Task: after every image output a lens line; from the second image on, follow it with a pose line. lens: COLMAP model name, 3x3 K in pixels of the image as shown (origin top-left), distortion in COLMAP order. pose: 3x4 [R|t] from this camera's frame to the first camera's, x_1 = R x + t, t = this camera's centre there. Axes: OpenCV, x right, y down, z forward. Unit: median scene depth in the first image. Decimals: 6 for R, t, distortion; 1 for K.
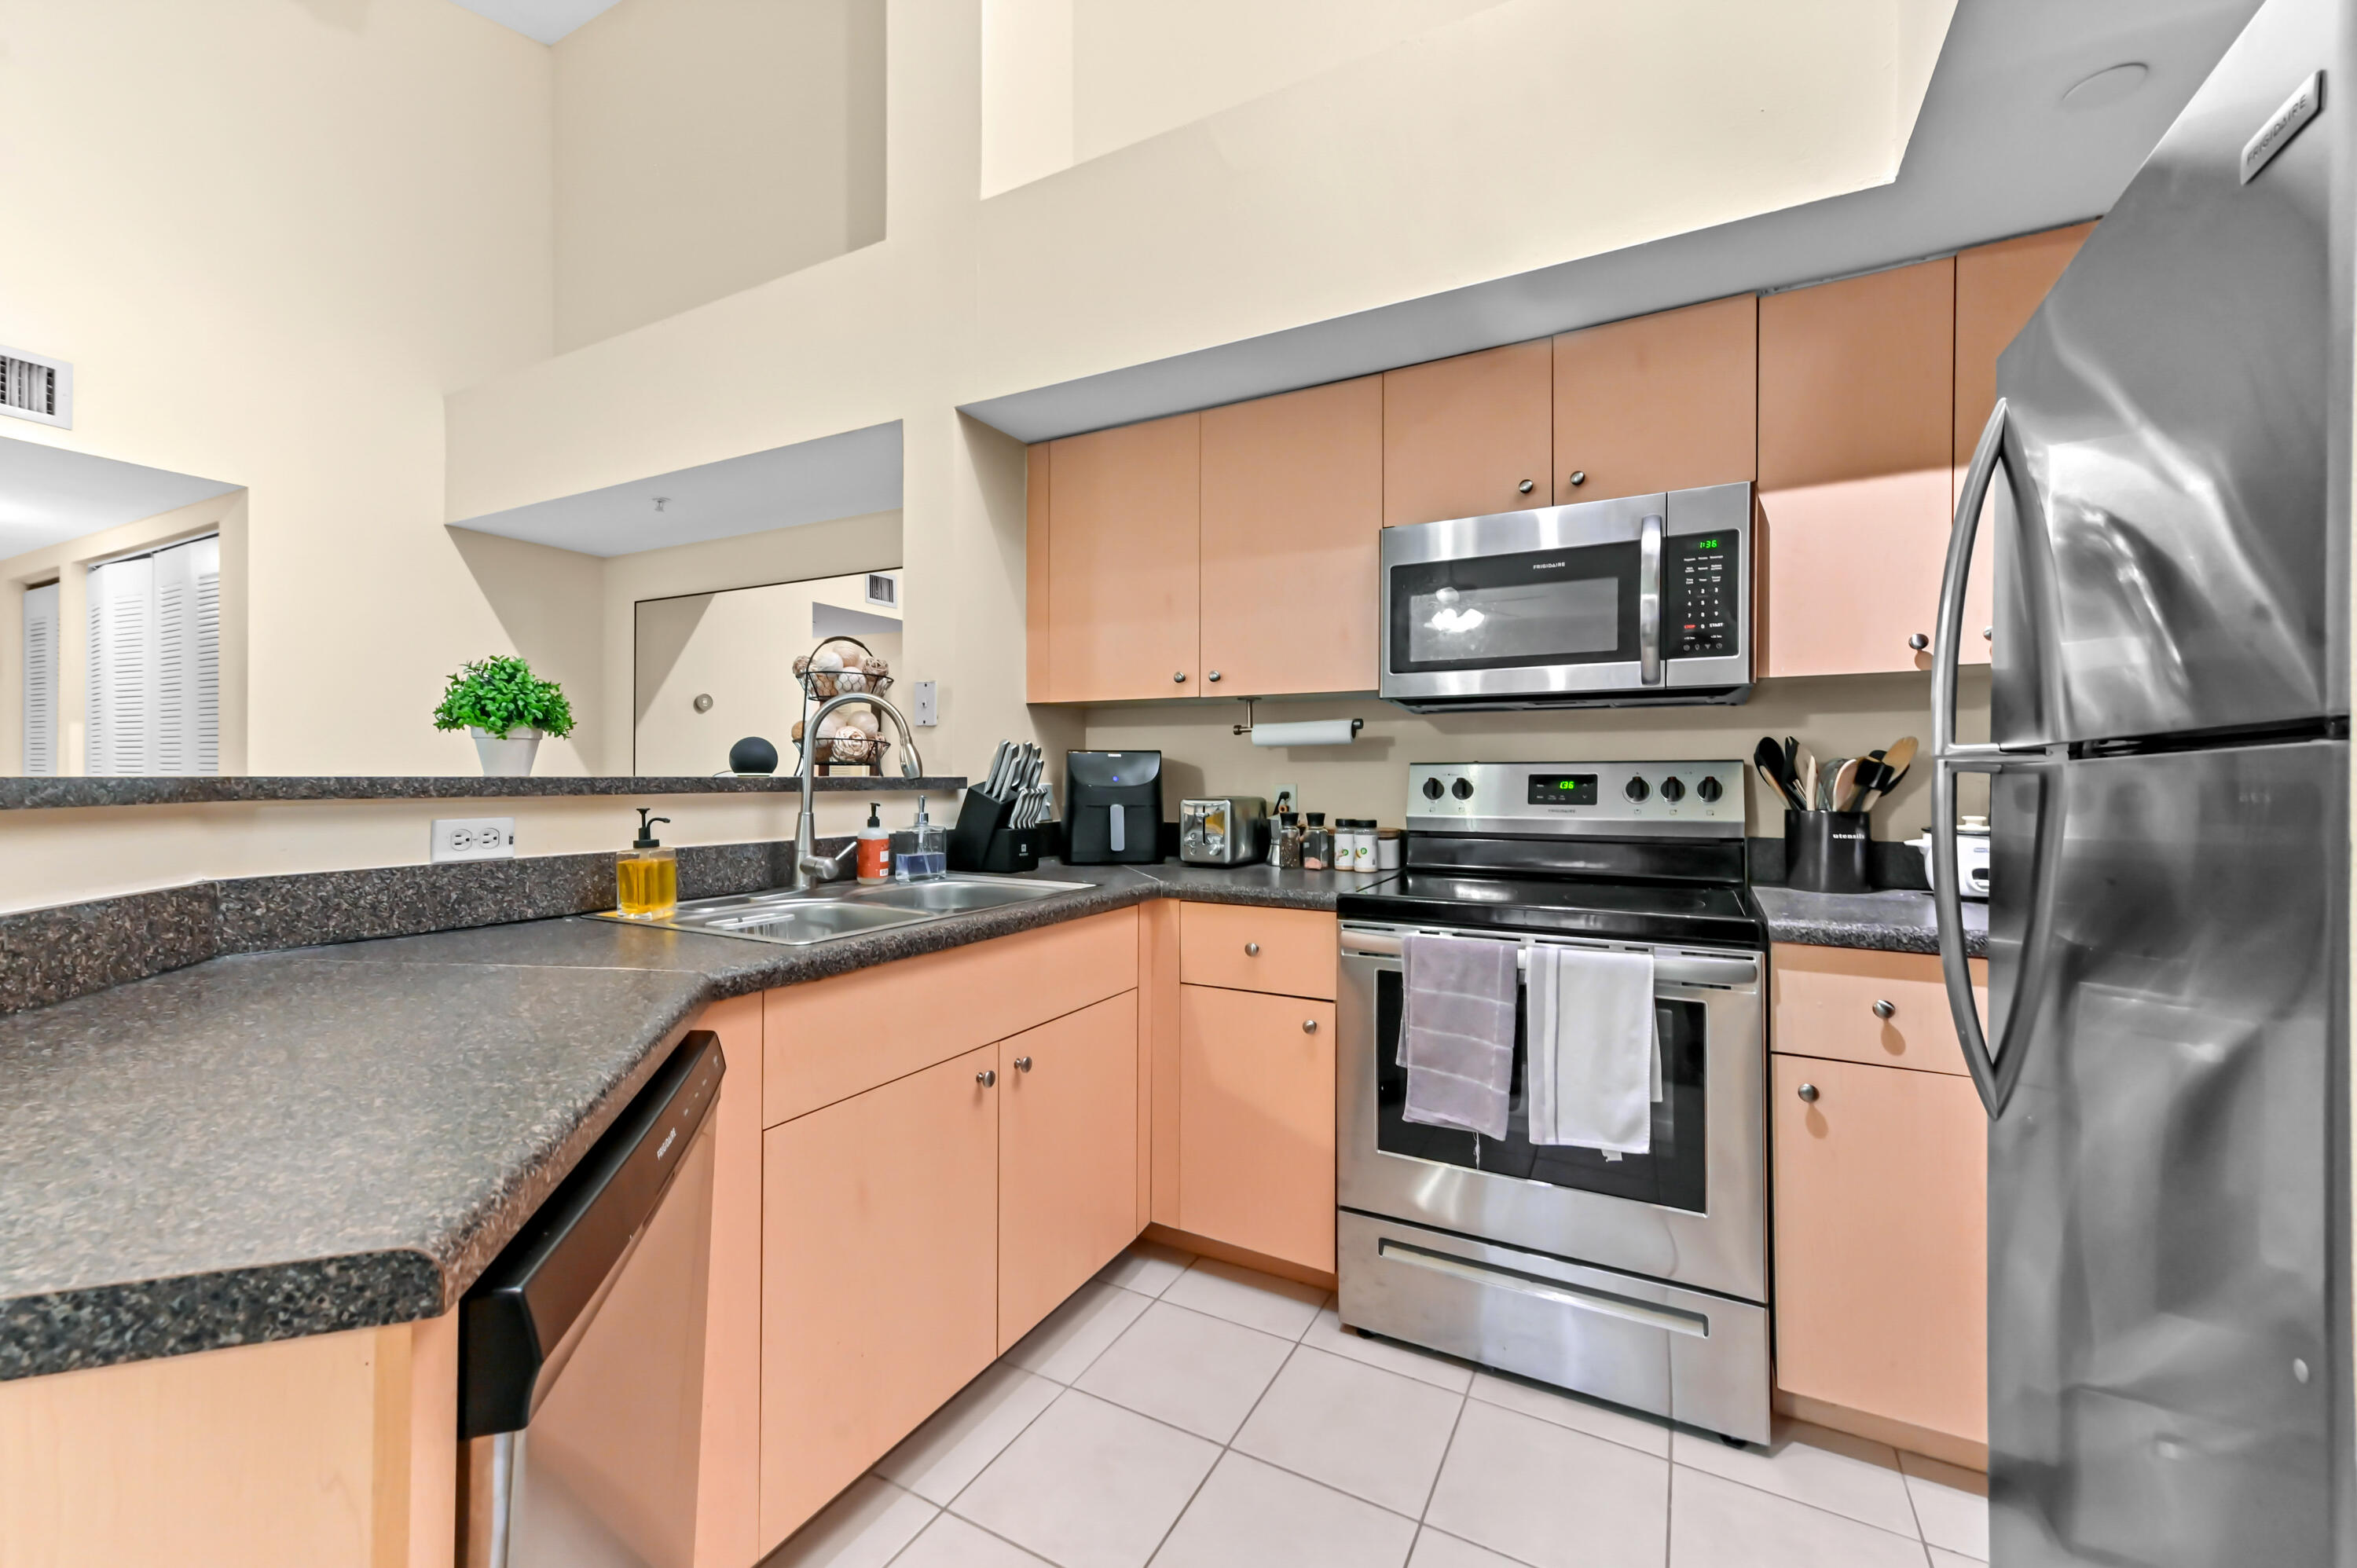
lens RADIAL K [[948.2, 0, 1195.4], [0, 948.2, 774.7], [0, 0, 1]] dist [0.006314, -0.001859]
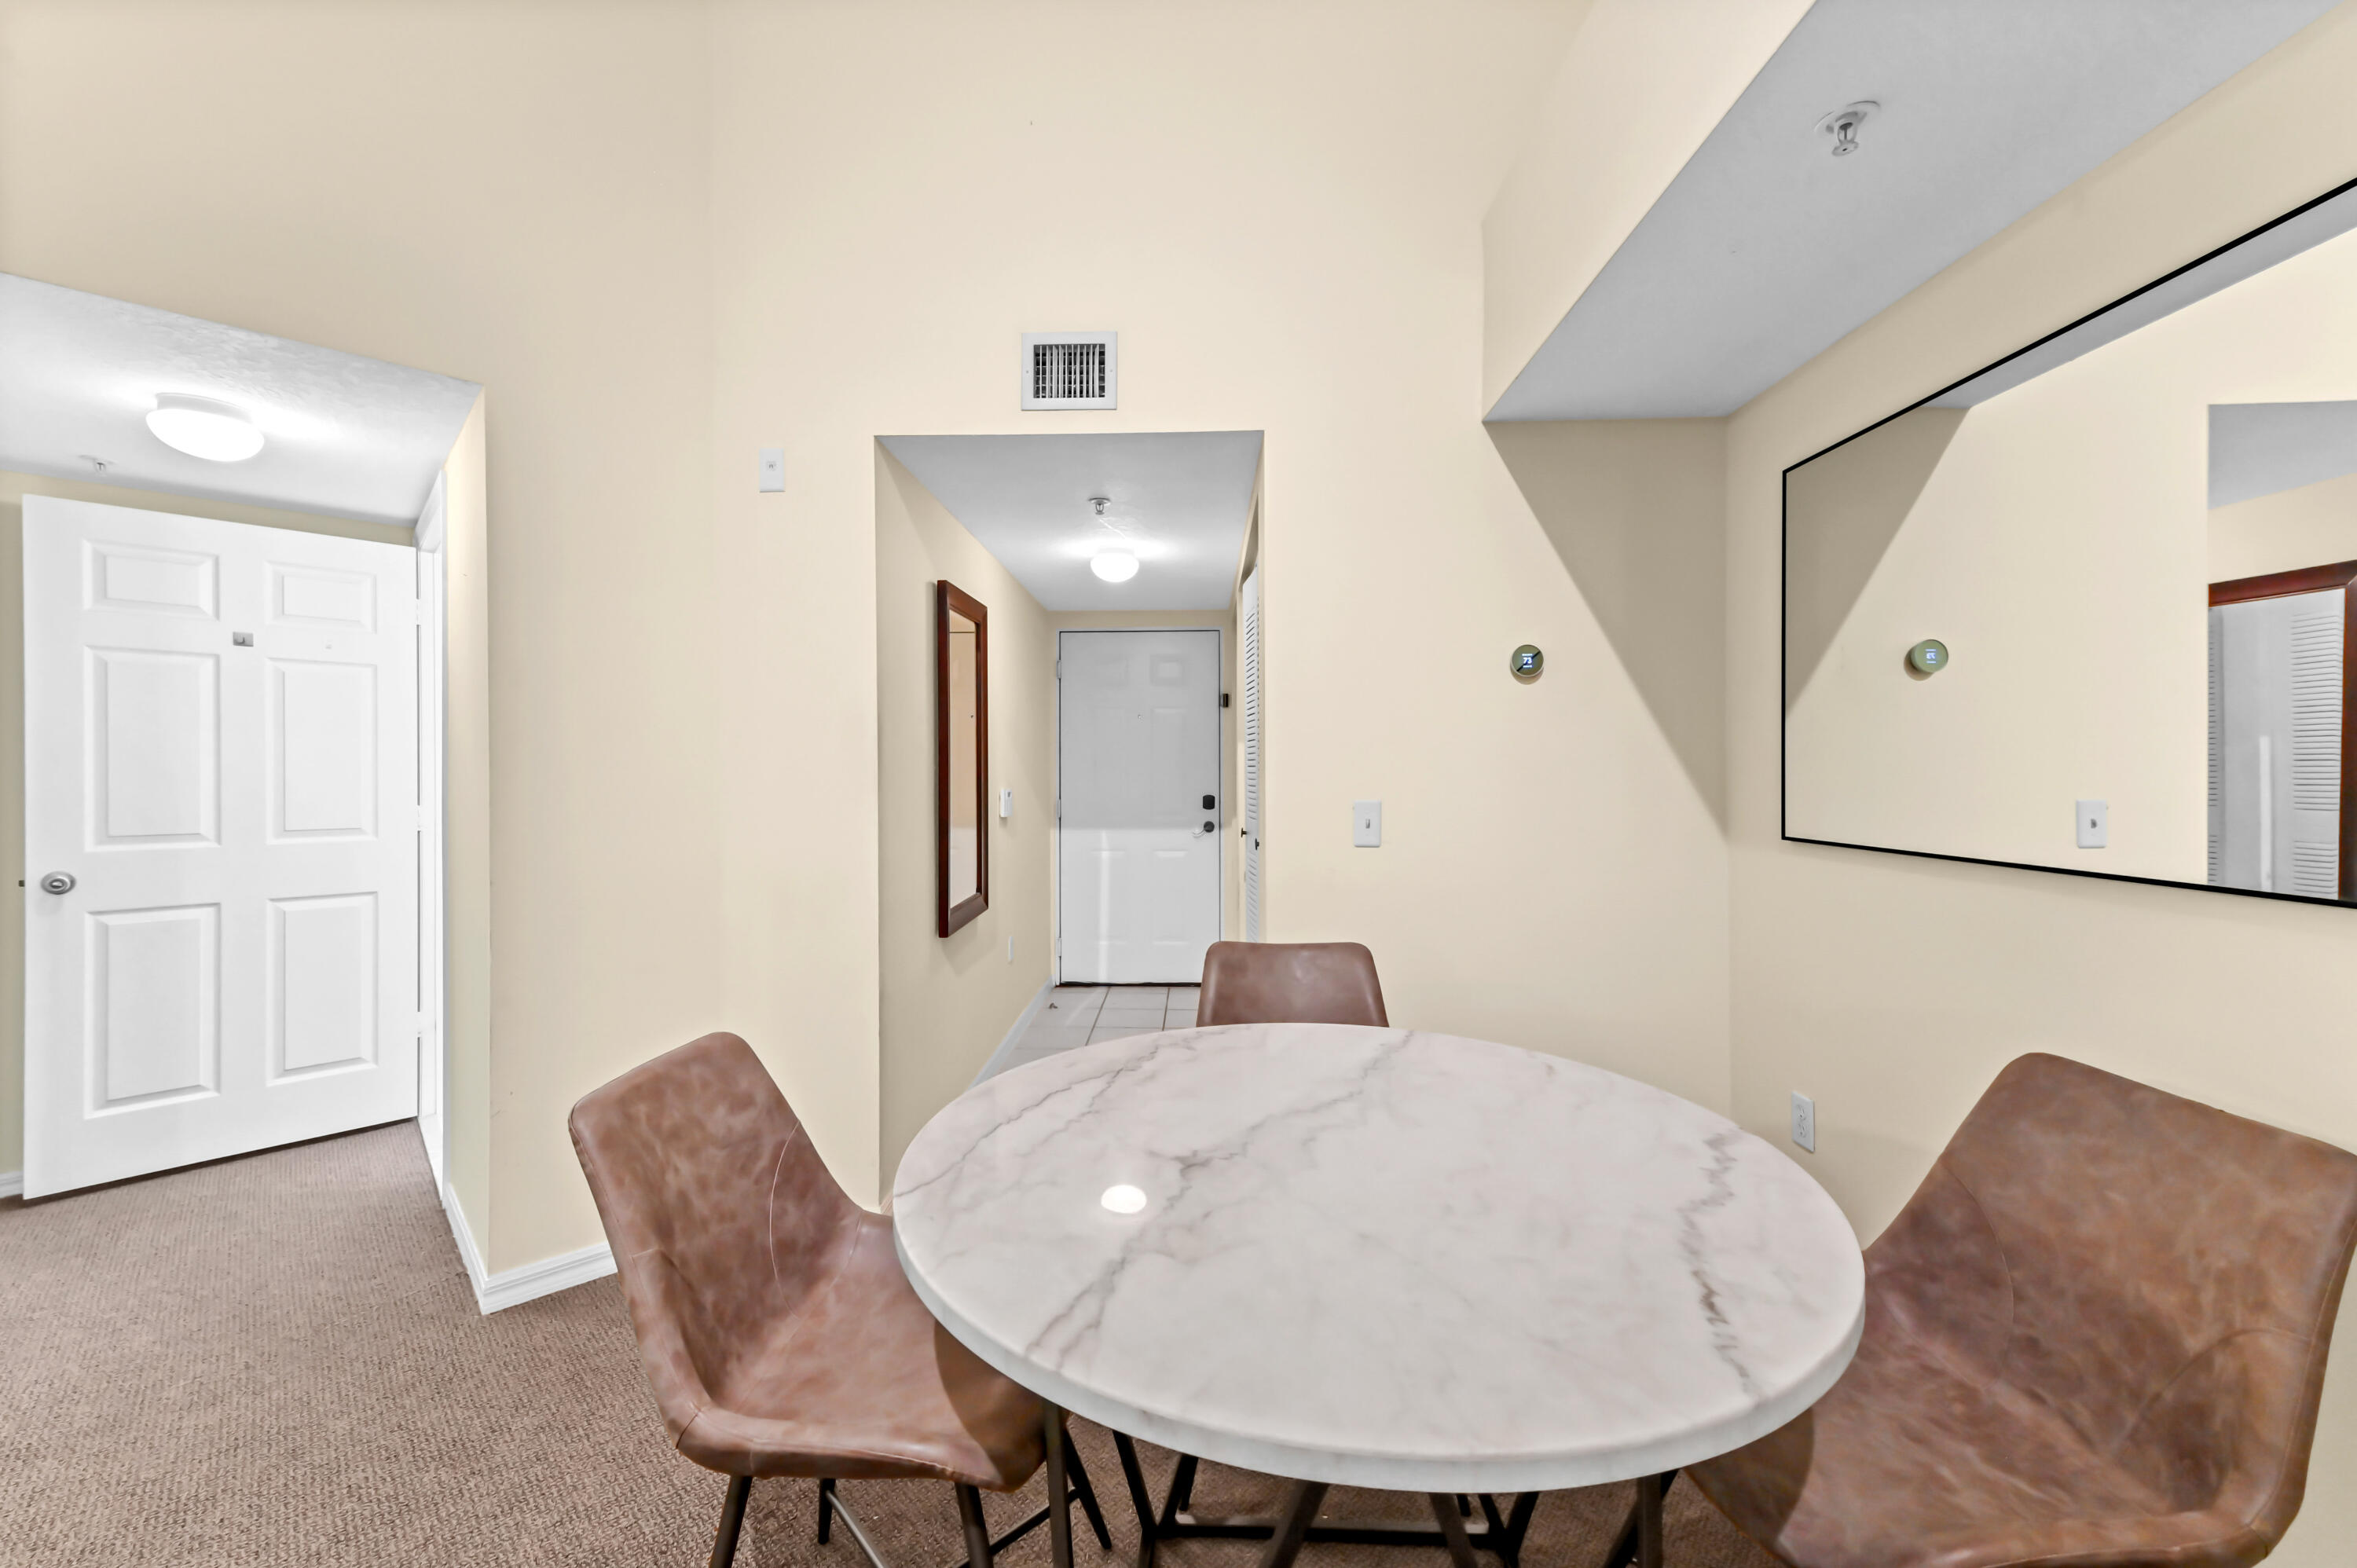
lens RADIAL K [[948.2, 0, 1158.9], [0, 948.2, 775.5], [0, 0, 1]] dist [0.006314, -0.001859]
pose [[0.432176, -0.008814, -0.901746, -0.564212], [0.006932, 0.999955, -0.006452, -0.029810], [0.901763, -0.003463, 0.432218, 0.969454]]
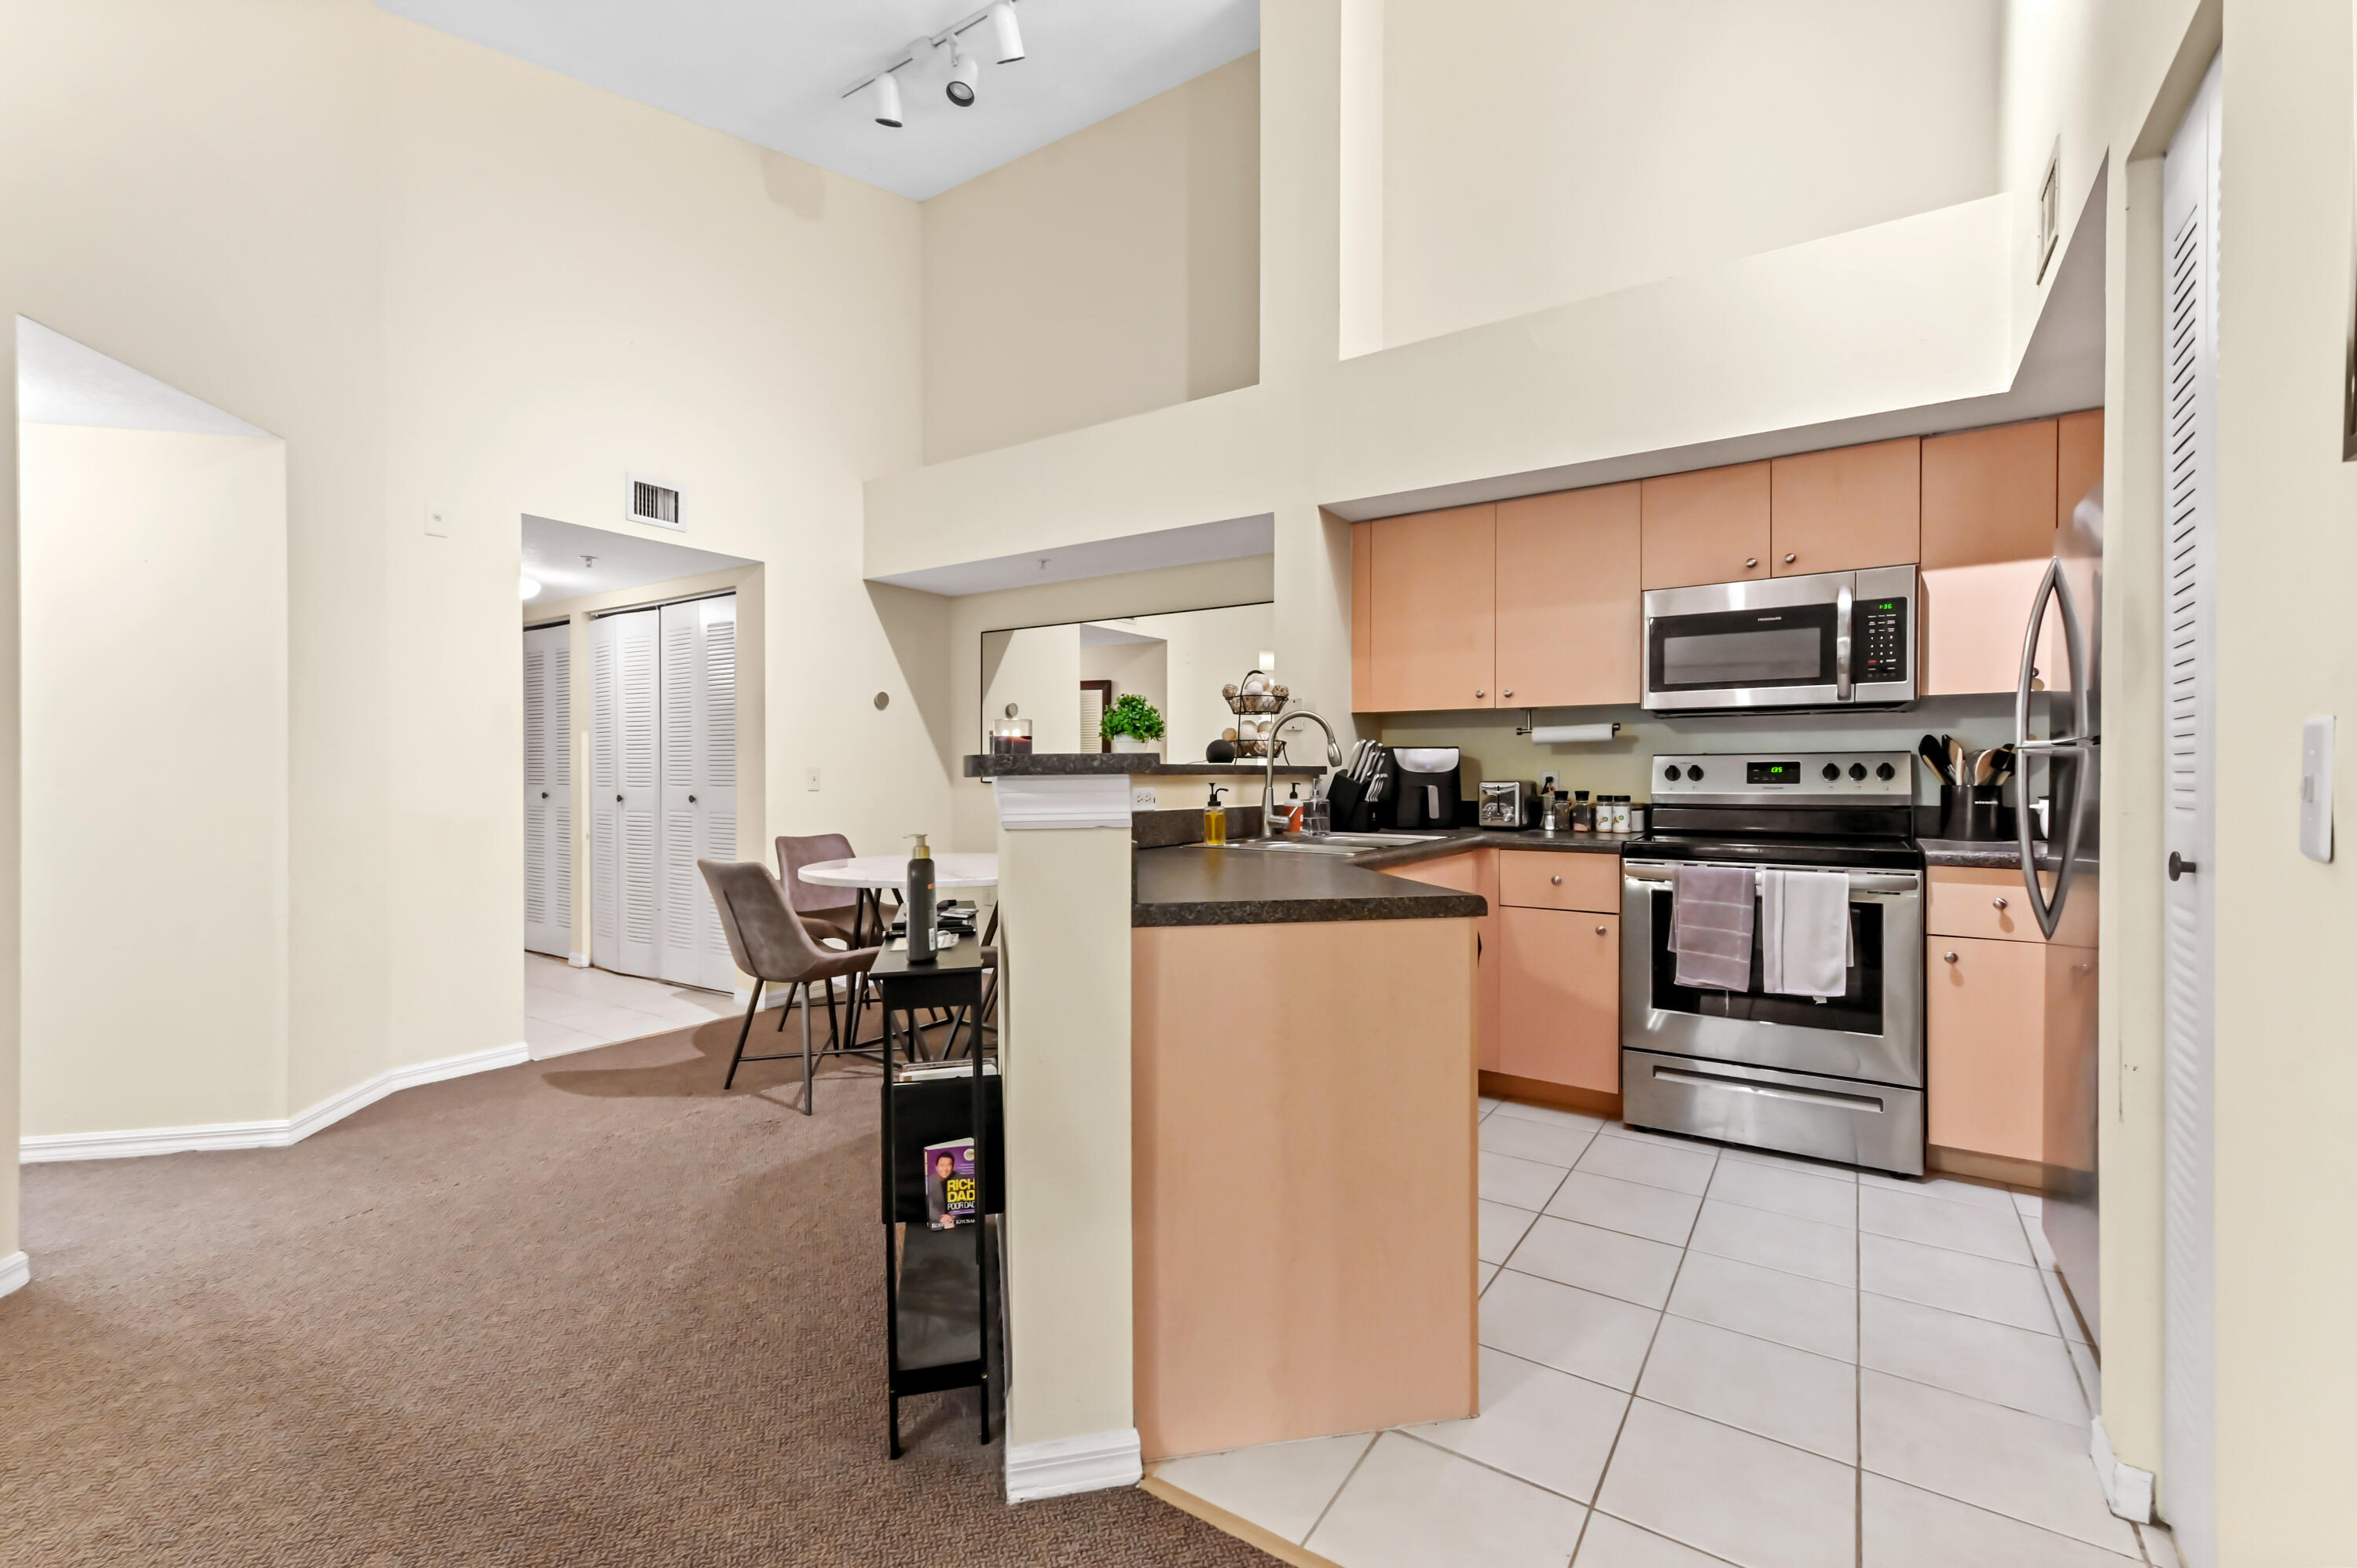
lens RADIAL K [[999.9, 0, 1188.1], [0, 999.9, 784.7], [0, 0, 1]] dist [-0.004390, -0.000647]
pose [[0.993973, -0.001944, -0.109610, -0.360534], [0.003284, 0.999922, 0.012050, 0.014327], [0.109578, -0.012337, 0.993902, -0.649366]]
